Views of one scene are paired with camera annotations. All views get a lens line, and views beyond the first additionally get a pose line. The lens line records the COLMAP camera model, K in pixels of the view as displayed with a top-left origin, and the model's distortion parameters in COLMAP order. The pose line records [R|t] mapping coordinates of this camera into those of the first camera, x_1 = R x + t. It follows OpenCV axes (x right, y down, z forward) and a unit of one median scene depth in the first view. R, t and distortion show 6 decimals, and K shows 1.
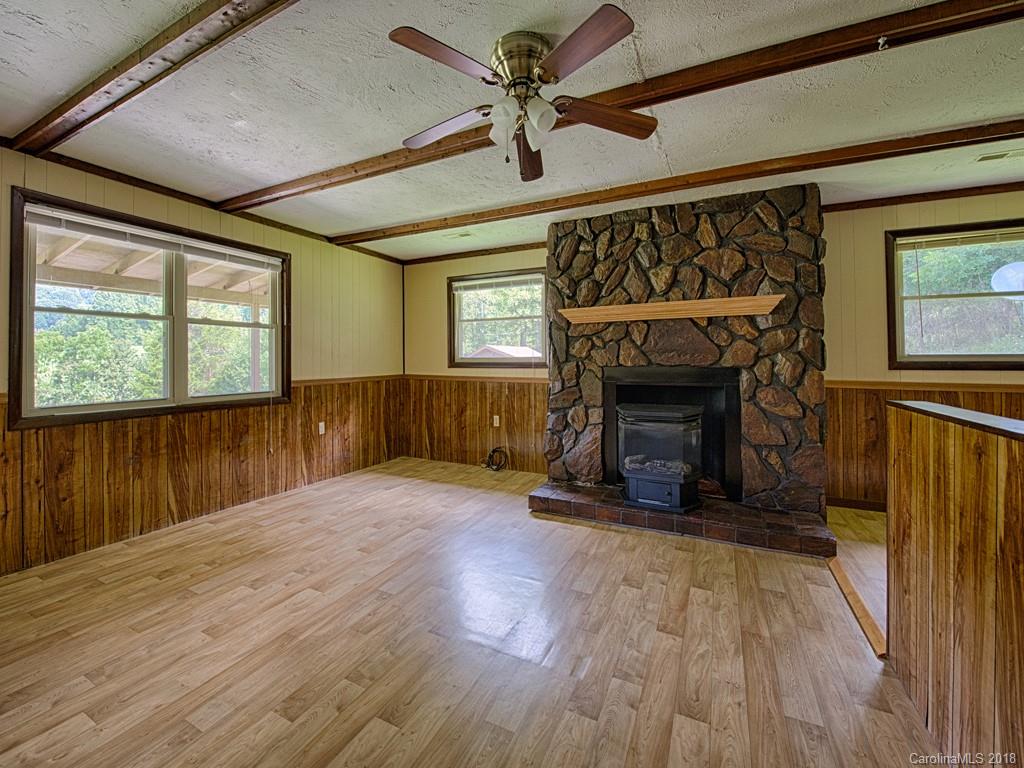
lens RADIAL K [[418.4, 0, 512.2], [0, 418.4, 360.2], [0, 0, 1]] dist [-0.015944, -0.000471]
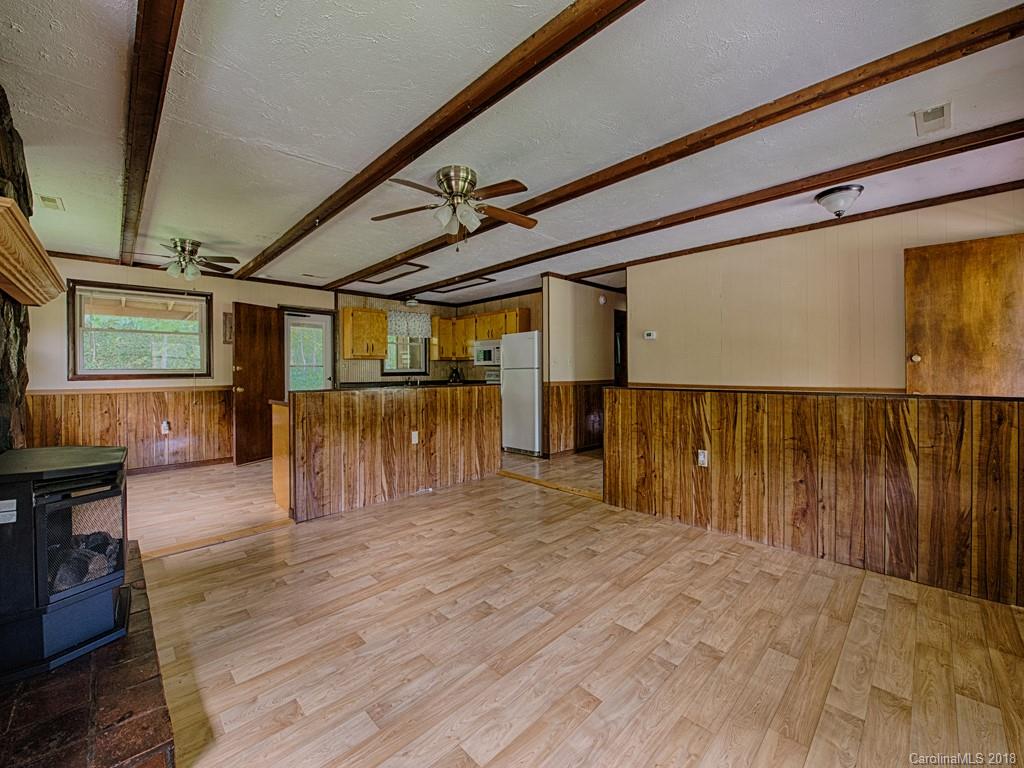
lens RADIAL K [[414.8, 0, 515.0], [0, 414.8, 369.2], [0, 0, 1]] dist [-0.014542, -0.000437]
pose [[-0.944561, 0.011109, 0.328148, -0.352347], [0.009903, 0.999937, -0.005345, 0.009176], [-0.328187, -0.001799, -0.944611, 1.222648]]
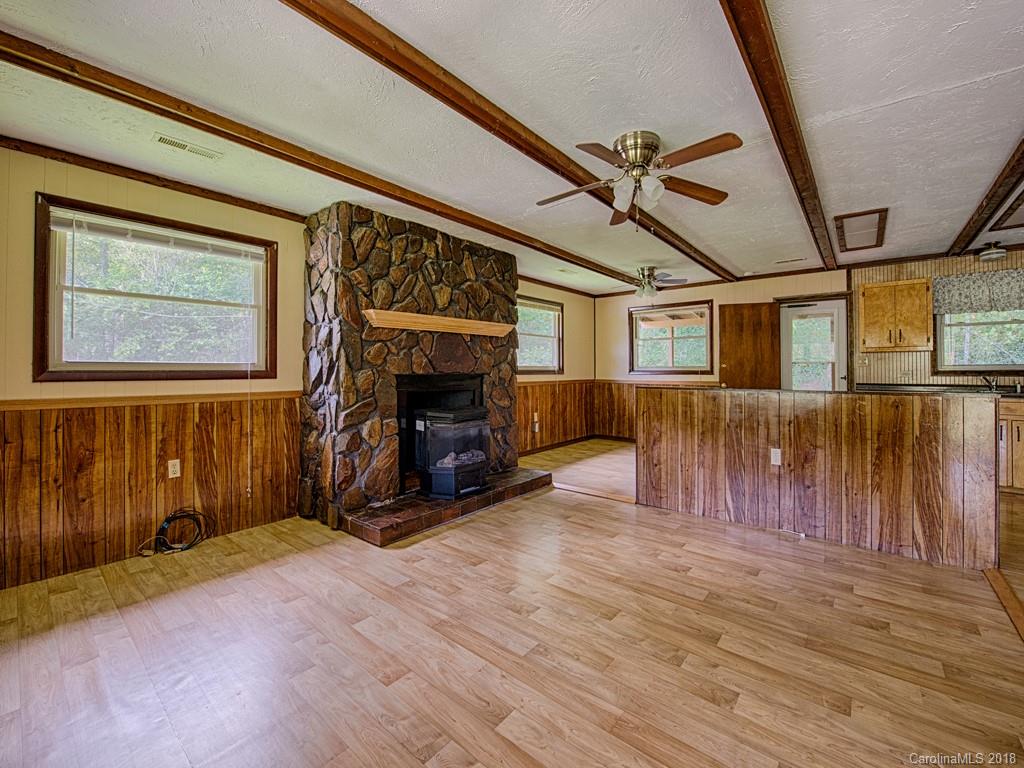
lens RADIAL K [[426.5, 0, 517.4], [0, 426.5, 366.6], [0, 0, 1]] dist [-0.019354, -0.000154]
pose [[0.228069, 0.009765, 0.973596, -0.717714], [0.000585, 0.999948, -0.010166, 0.008124], [-0.973645, 0.002889, 0.228052, 0.535577]]
